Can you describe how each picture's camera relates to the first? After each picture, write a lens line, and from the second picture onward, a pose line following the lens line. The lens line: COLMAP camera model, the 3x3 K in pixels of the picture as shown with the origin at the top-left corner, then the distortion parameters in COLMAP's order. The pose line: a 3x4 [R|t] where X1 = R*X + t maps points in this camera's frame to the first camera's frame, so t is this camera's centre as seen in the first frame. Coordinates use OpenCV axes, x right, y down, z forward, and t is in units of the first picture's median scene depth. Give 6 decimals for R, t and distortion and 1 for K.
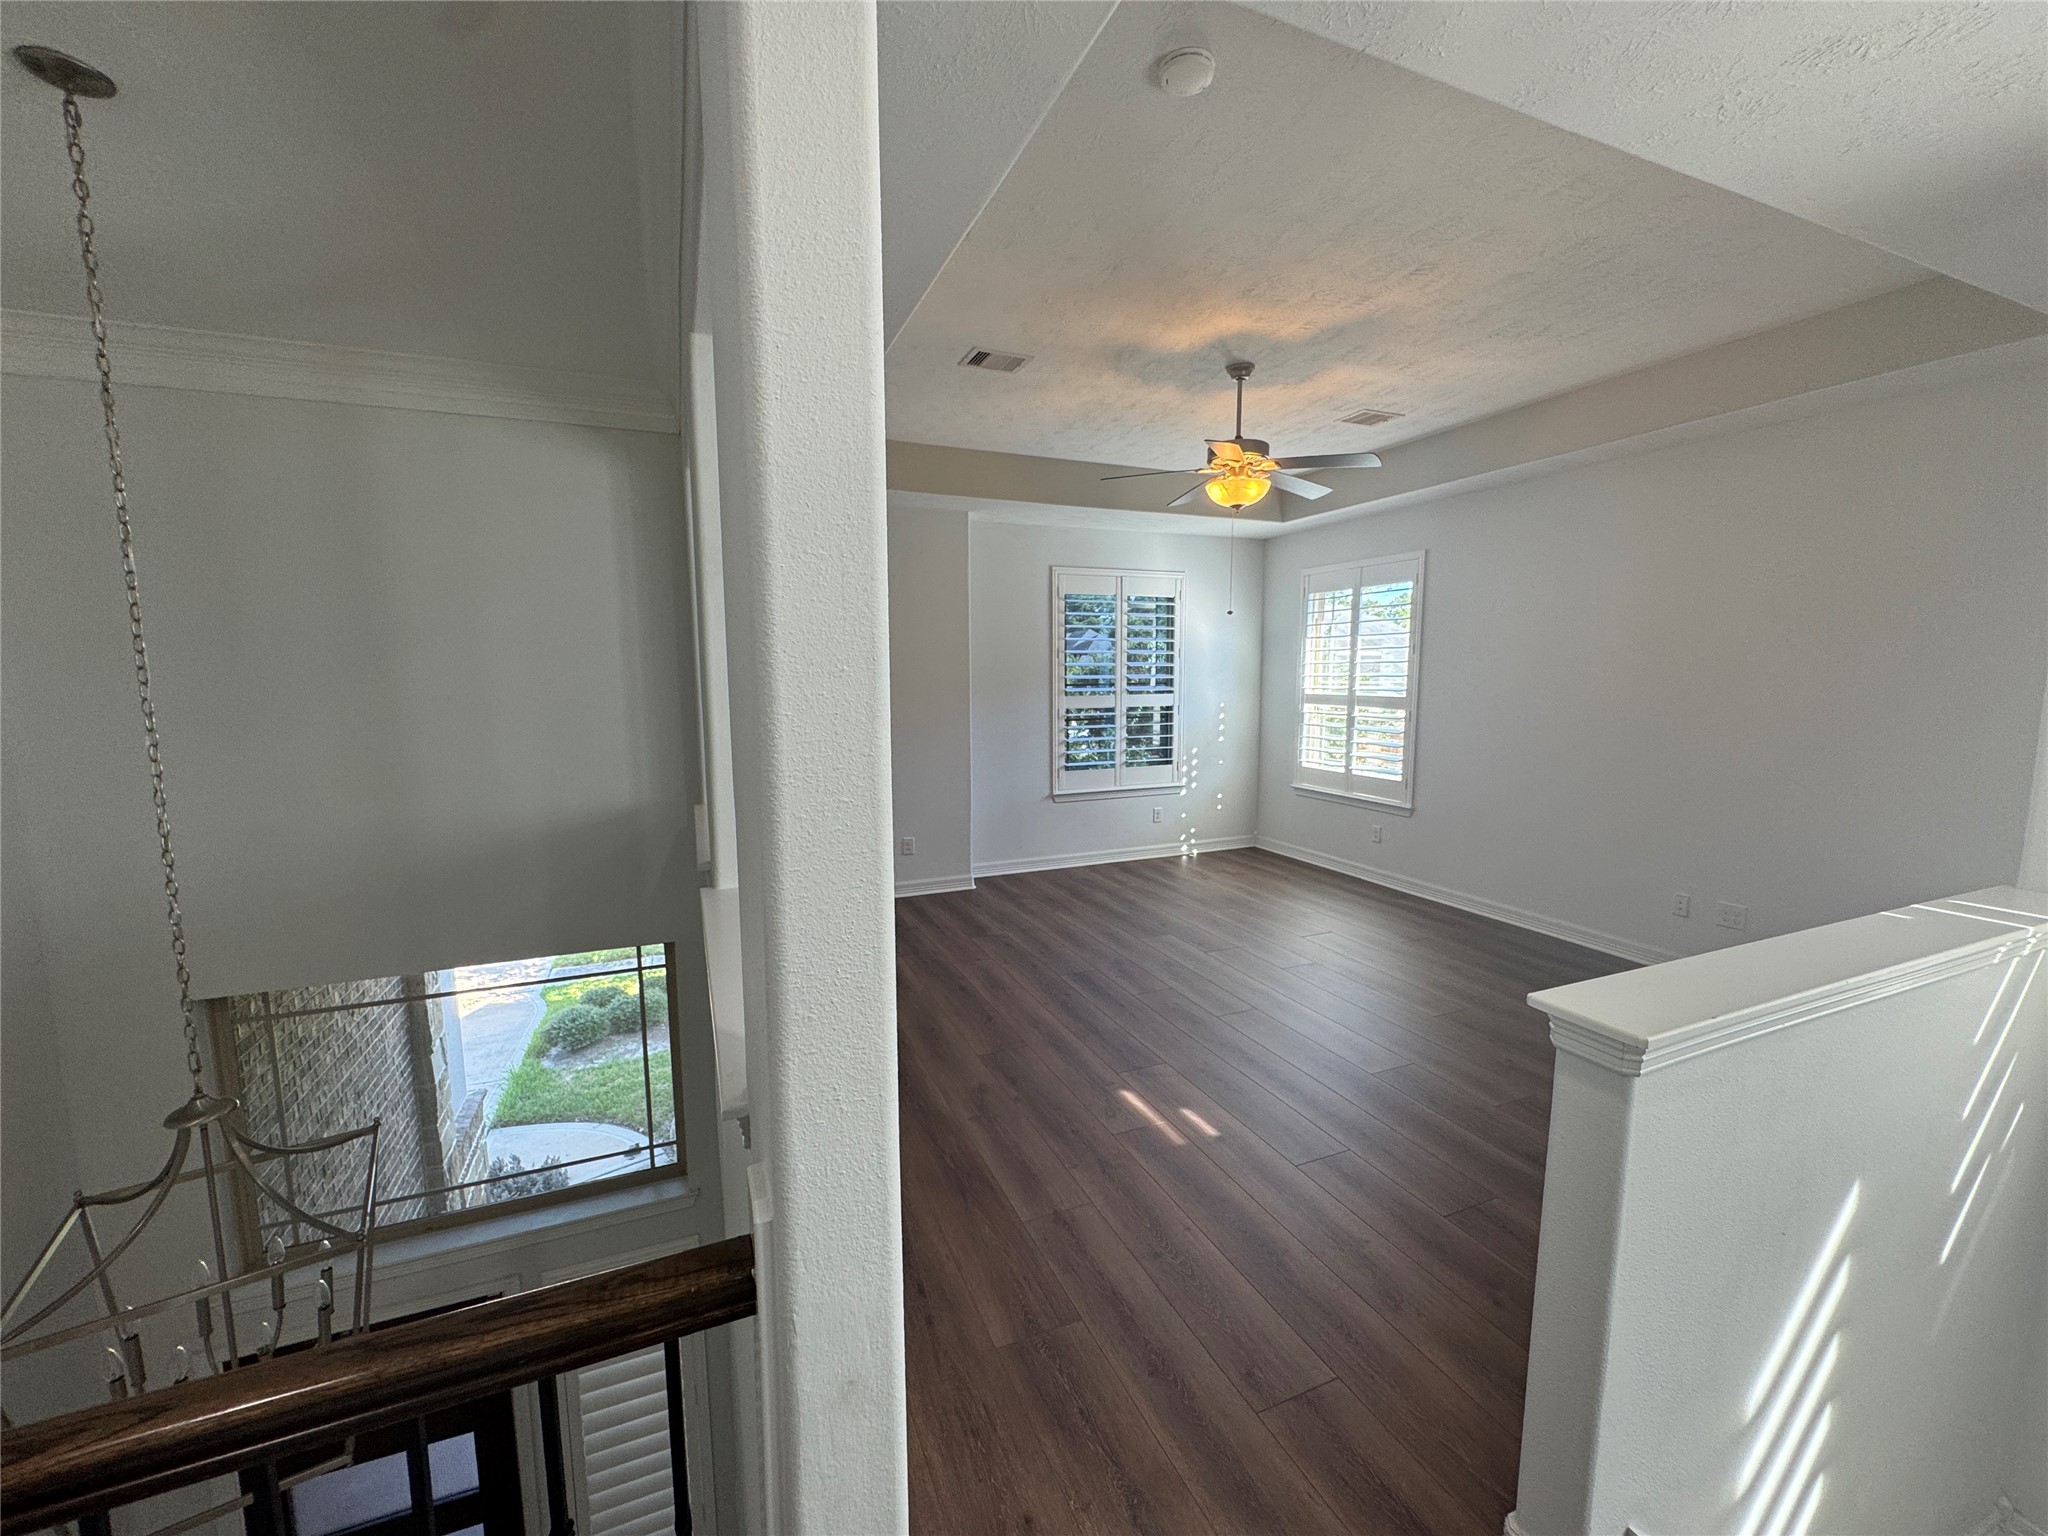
lens RADIAL K [[823.4, 0, 1036.3], [0, 823.4, 774.5], [0, 0, 1]] dist [-0.001692, 0.000735]
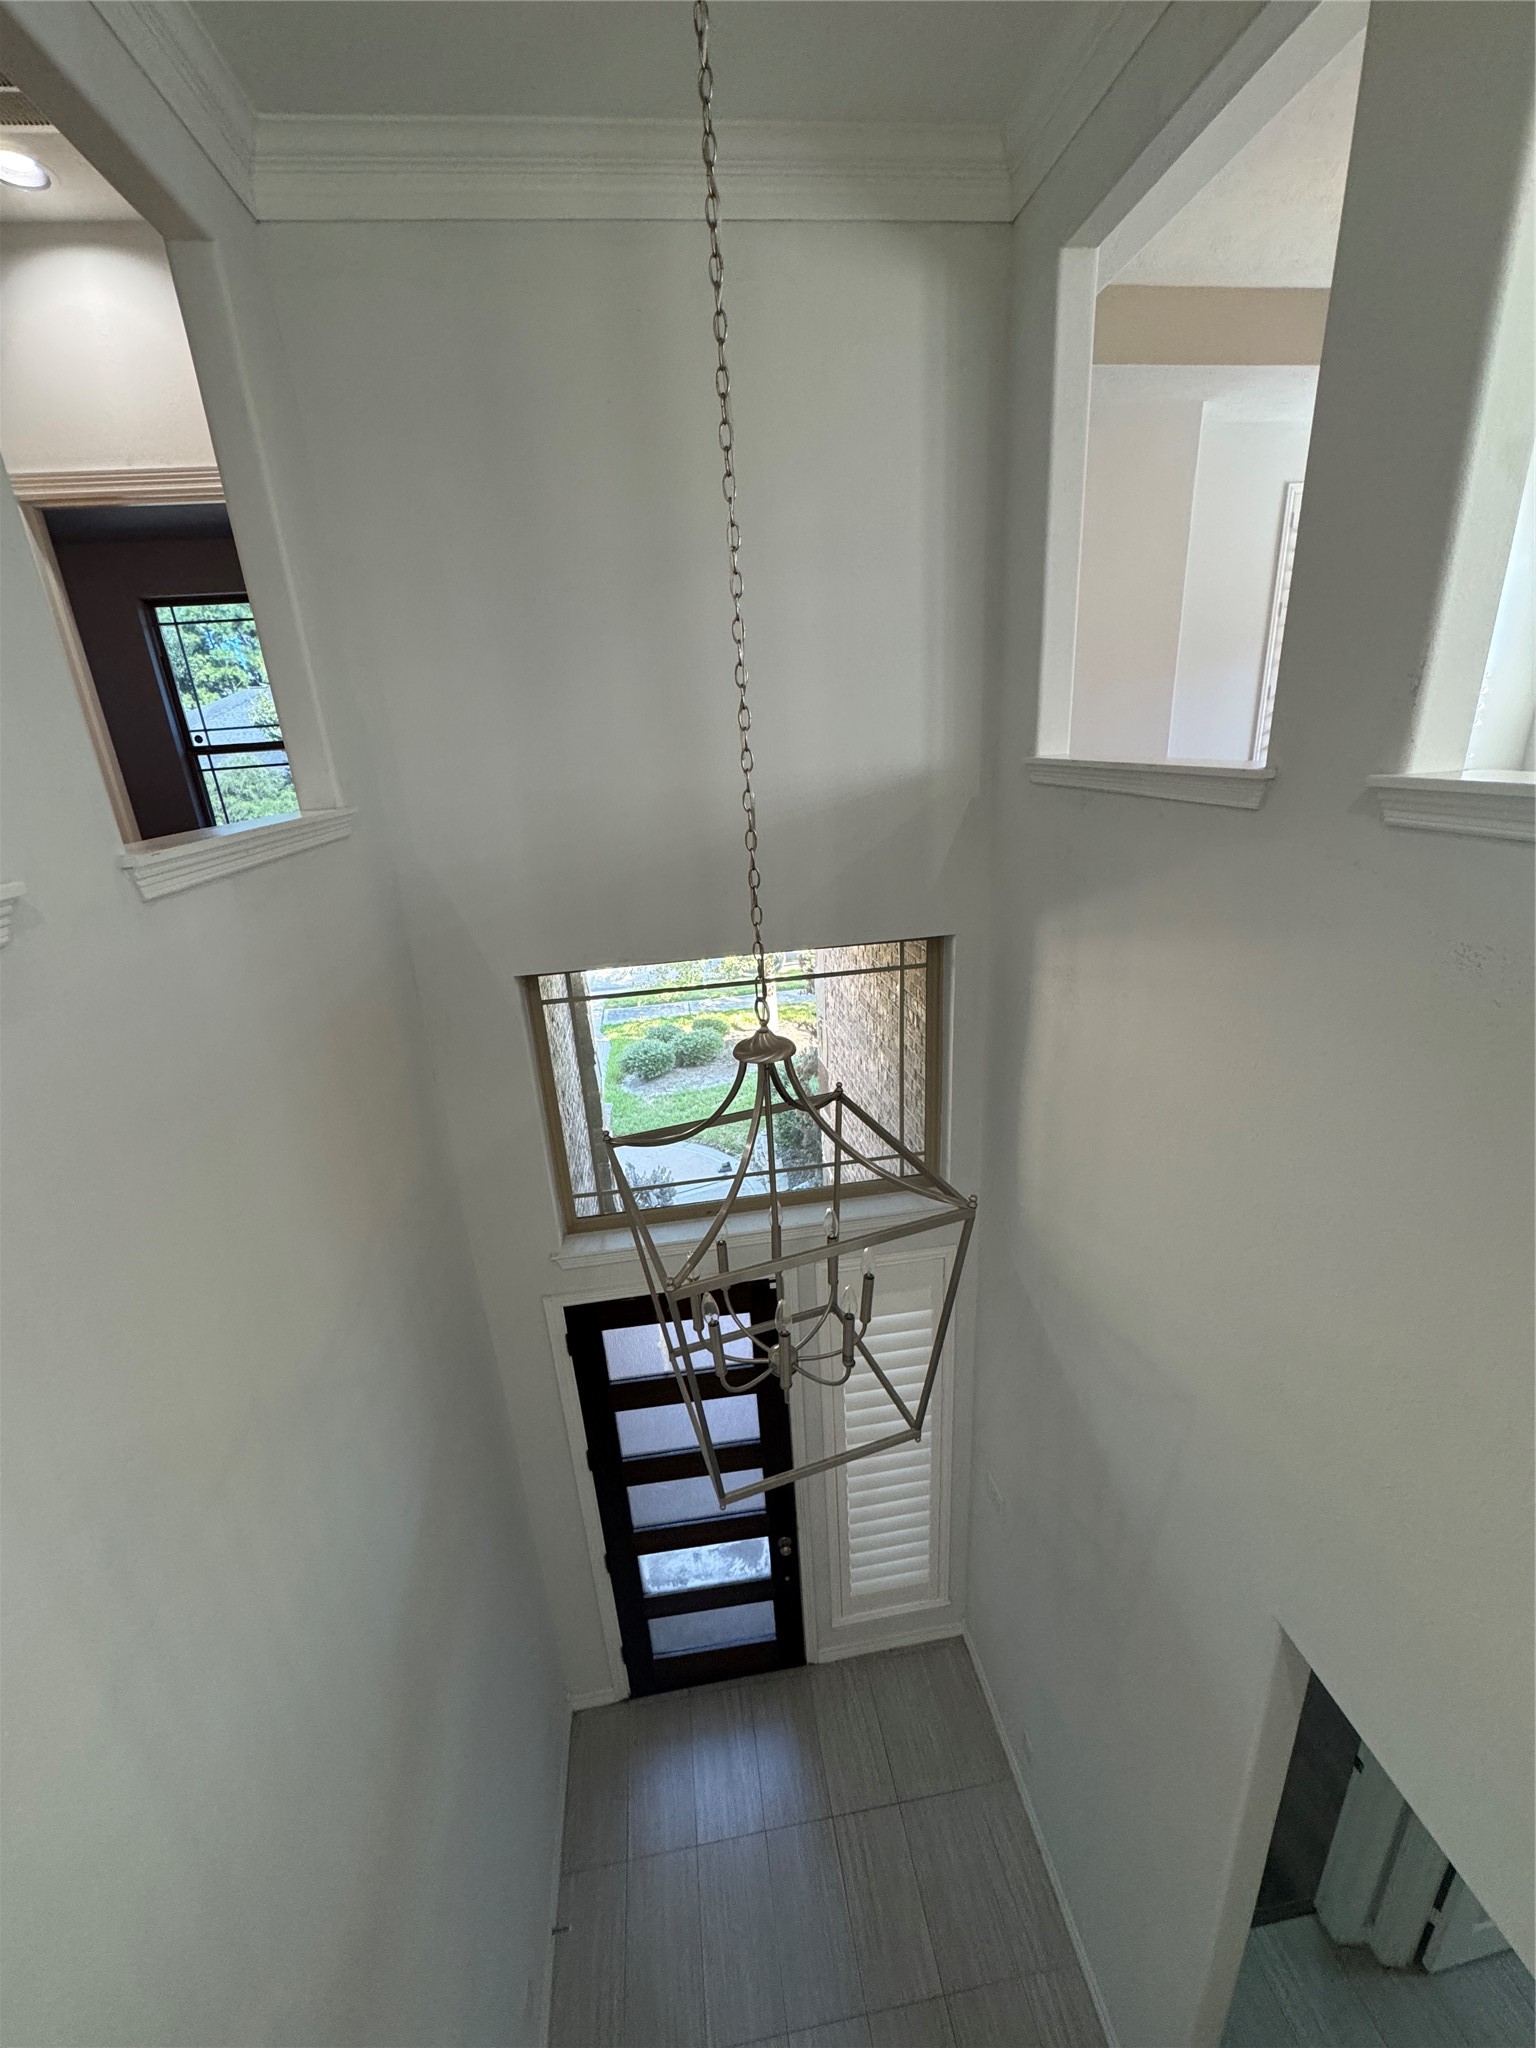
lens RADIAL K [[823.4, 0, 762.8], [0, 823.4, 1035.8], [0, 0, 1]] dist [-0.001692, 0.000735]
pose [[0.964247, 0.047461, -0.260721, -0.318795], [0.013388, 0.973852, 0.226791, 0.085167], [0.264667, -0.222173, 0.938398, 0.083756]]
